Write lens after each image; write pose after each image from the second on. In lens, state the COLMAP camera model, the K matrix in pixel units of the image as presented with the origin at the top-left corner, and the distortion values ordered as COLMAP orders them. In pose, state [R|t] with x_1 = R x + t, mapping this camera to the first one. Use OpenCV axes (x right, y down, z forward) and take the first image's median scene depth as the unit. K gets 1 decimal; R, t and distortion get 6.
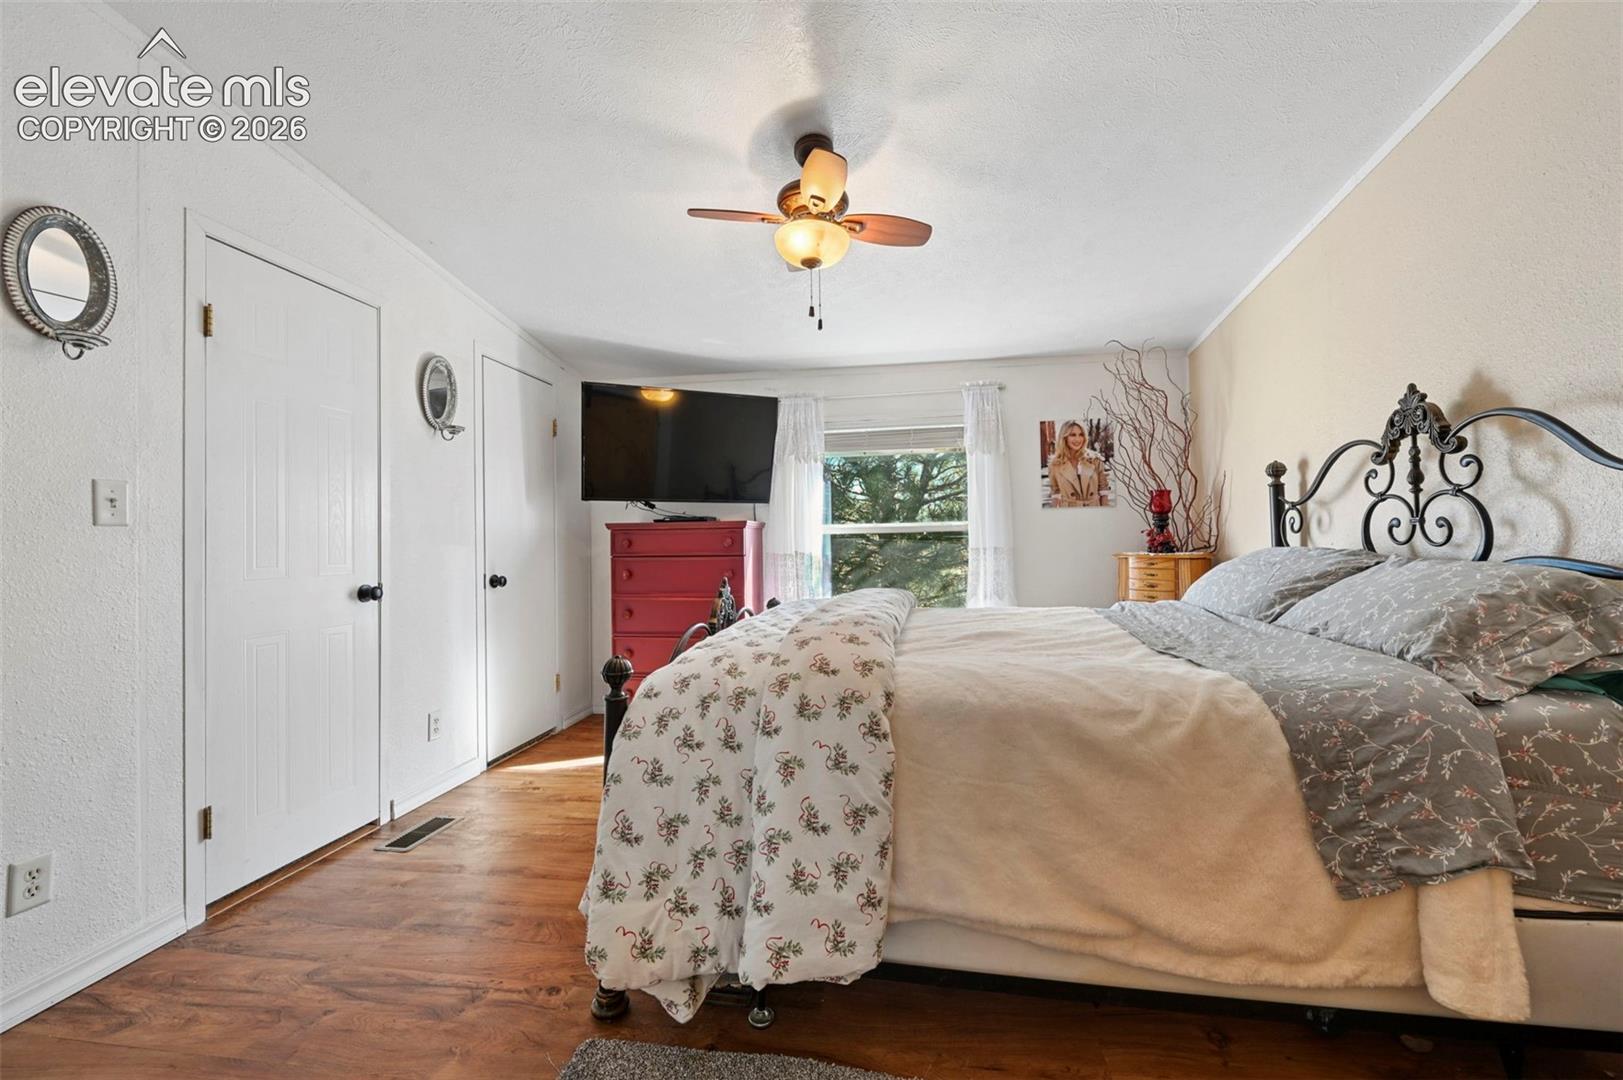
lens RADIAL K [[653.6, 0, 823.2], [0, 653.6, 552.5], [0, 0, 1]] dist [-0.001340, -0.000068]
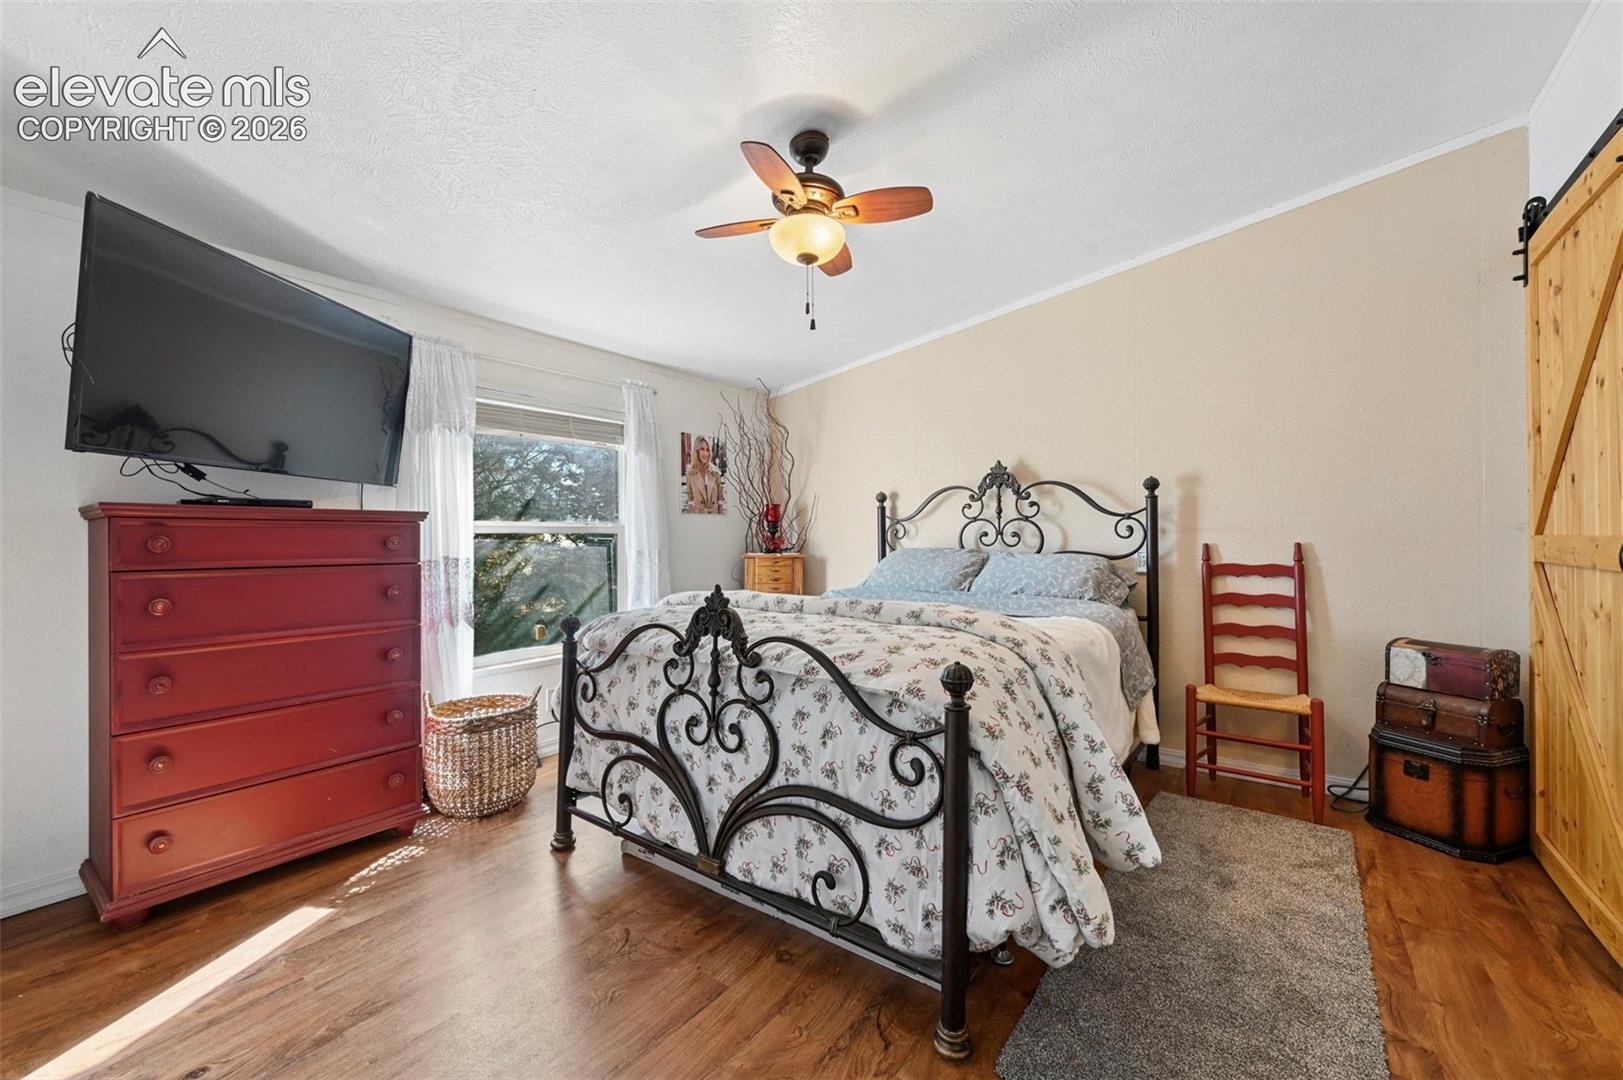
lens RADIAL K [[653.6, 0, 823.2], [0, 653.6, 552.5], [0, 0, 1]] dist [-0.001340, -0.000068]
pose [[0.449690, -0.005855, 0.893166, -0.523898], [0.014414, 0.999896, -0.000702, 0.000458], [-0.893068, 0.013189, 0.449727, 0.317215]]
